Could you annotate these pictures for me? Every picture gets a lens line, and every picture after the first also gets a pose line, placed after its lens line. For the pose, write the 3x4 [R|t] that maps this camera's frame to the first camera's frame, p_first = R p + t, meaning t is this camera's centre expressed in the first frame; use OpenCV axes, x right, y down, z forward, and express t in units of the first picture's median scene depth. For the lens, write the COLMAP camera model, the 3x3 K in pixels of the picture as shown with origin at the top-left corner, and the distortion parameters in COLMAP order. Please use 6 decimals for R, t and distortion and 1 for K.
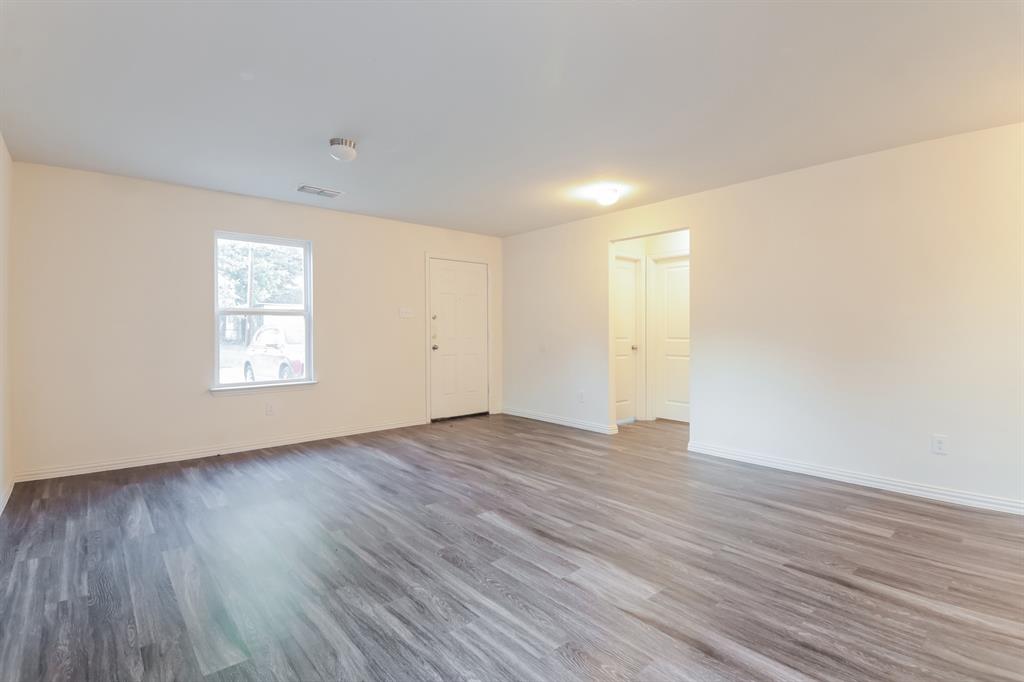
lens RADIAL K [[496.4, 0, 509.7], [0, 496.4, 329.1], [0, 0, 1]] dist [0.040145, -0.040473]
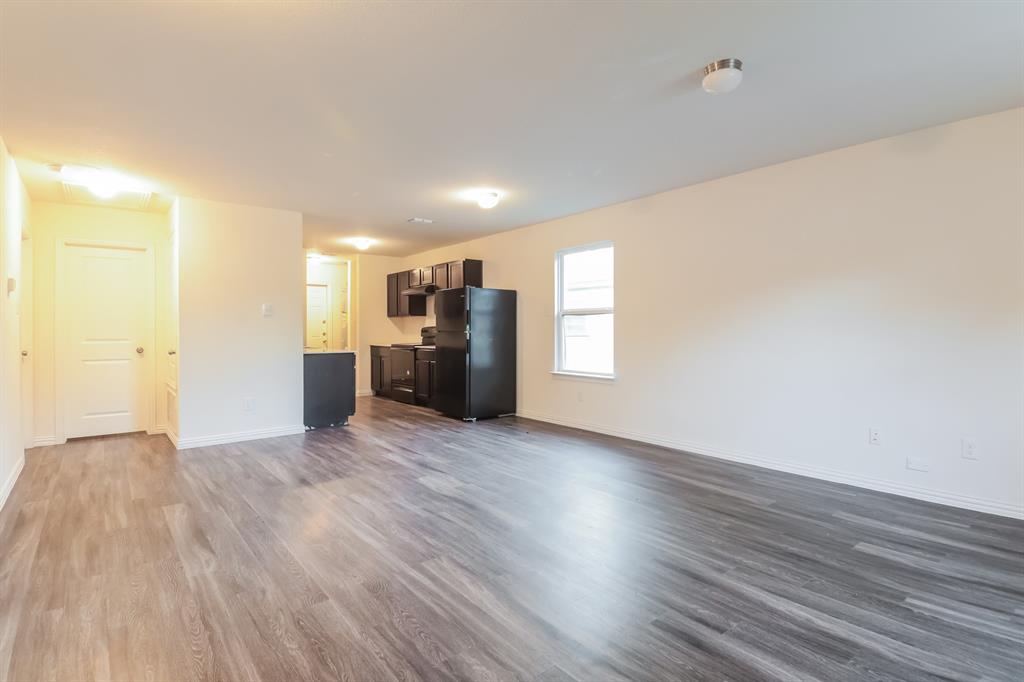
lens RADIAL K [[495.0, 0, 513.0], [0, 495.0, 327.5], [0, 0, 1]] dist [0.038304, -0.039541]
pose [[-0.999800, 0.007500, 0.018527, -0.052527], [0.007466, 0.999970, -0.001898, 0.004703], [-0.018541, -0.001759, -0.999827, 2.093387]]
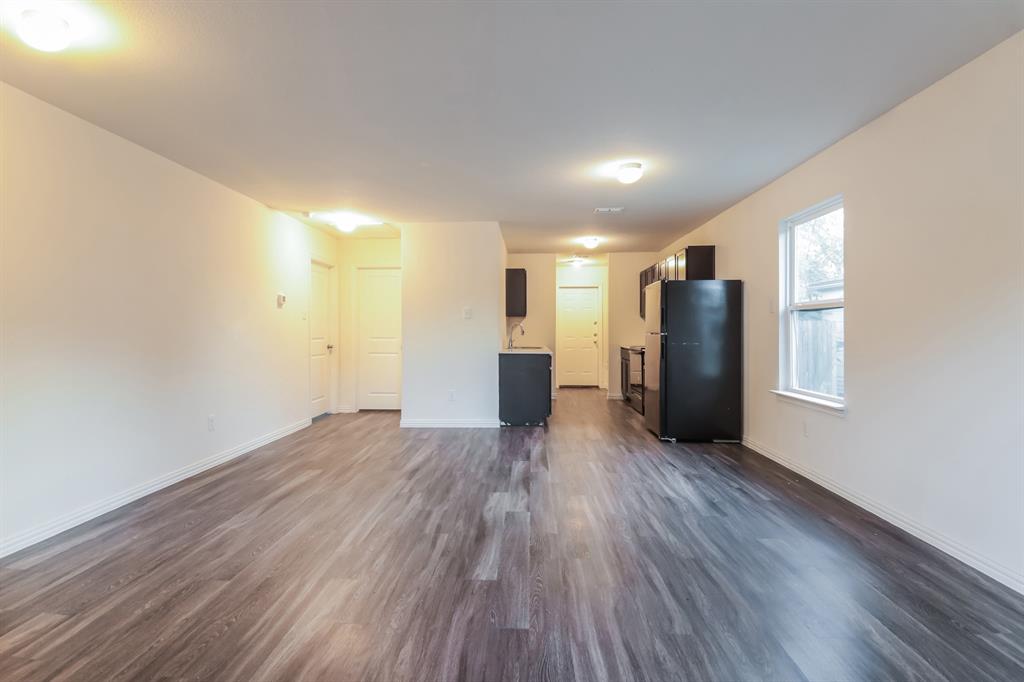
lens RADIAL K [[496.4, 0, 509.7], [0, 496.4, 329.1], [0, 0, 1]] dist [0.040145, -0.040473]
pose [[-0.737032, 0.006109, 0.675830, -0.630943], [0.003967, 0.999981, -0.004712, 0.006267], [-0.675846, -0.000792, -0.737042, 1.653468]]
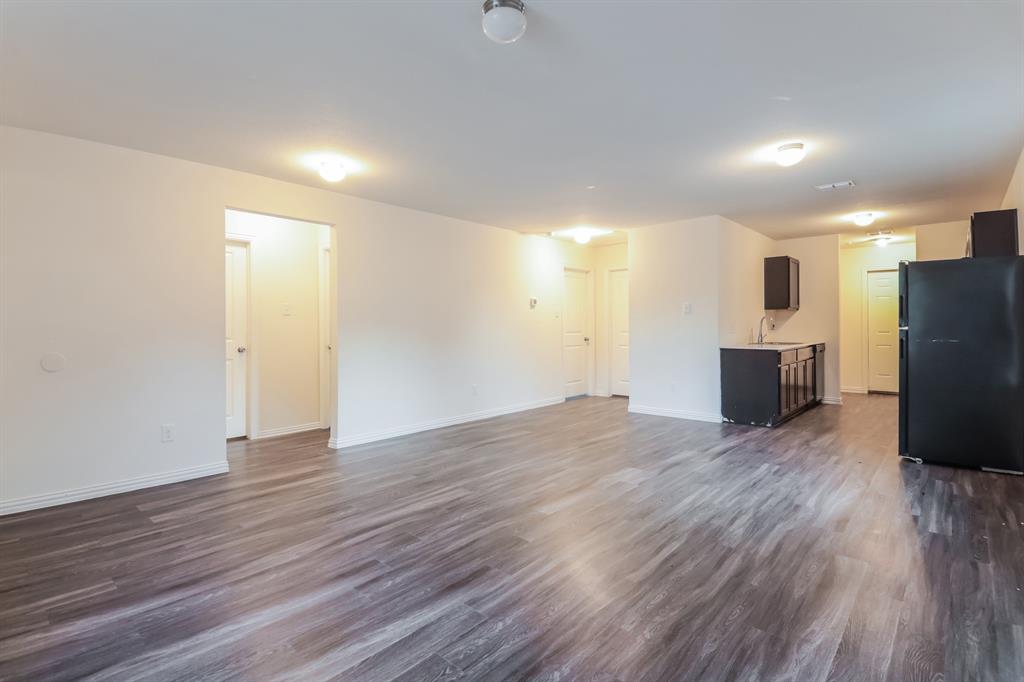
lens RADIAL K [[495.0, 0, 513.0], [0, 495.0, 327.5], [0, 0, 1]] dist [0.038304, -0.039541]
pose [[-0.147897, 0.000357, 0.989003, -1.107616], [0.007716, 0.999970, 0.000792, 0.003879], [-0.988973, 0.007748, -0.147895, 1.306696]]
